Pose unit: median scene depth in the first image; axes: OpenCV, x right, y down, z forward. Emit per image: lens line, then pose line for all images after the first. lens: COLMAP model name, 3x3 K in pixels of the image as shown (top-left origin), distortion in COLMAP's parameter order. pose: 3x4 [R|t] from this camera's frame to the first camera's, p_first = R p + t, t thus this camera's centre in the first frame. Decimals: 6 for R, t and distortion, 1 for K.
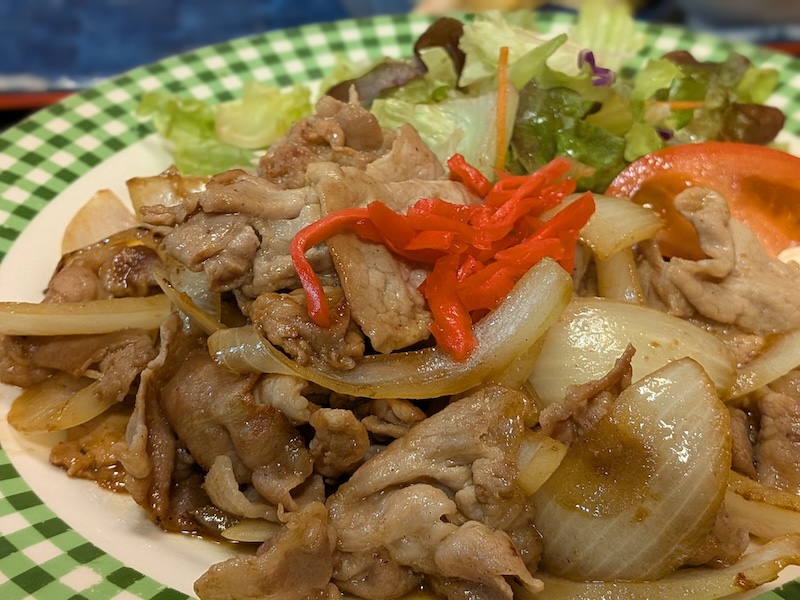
lens RADIAL K [[1186.4, 0, 400.0], [0, 1186.4, 300.0], [0, 0, 1]] dist [0.040527, 0.022652]
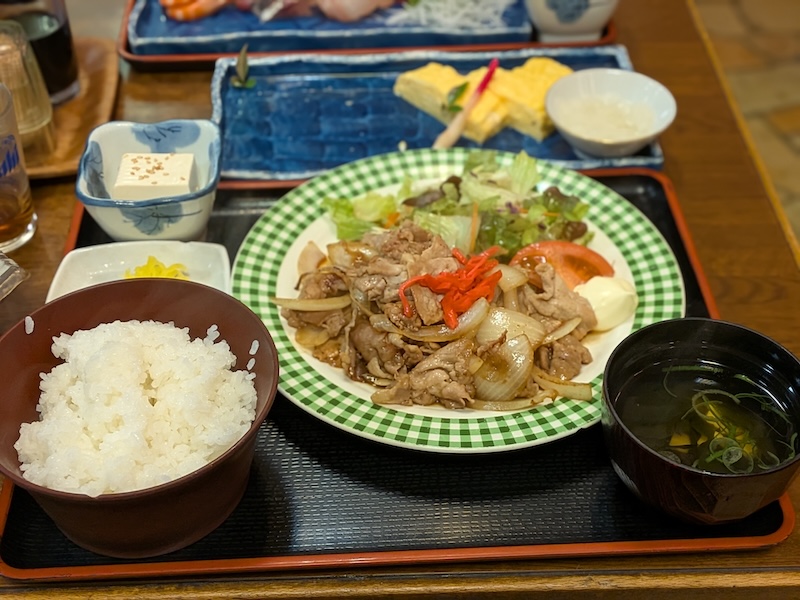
lens RADIAL K [[1186.4, 0, 400.0], [0, 1186.4, 300.0], [0, 0, 1]] dist [0.040527, 0.022652]
pose [[0.999188, 0.040202, 0.002618, -0.090699], [-0.040237, 0.992584, 0.114708, -0.348666], [0.002012, -0.114720, 0.993396, -1.908244]]
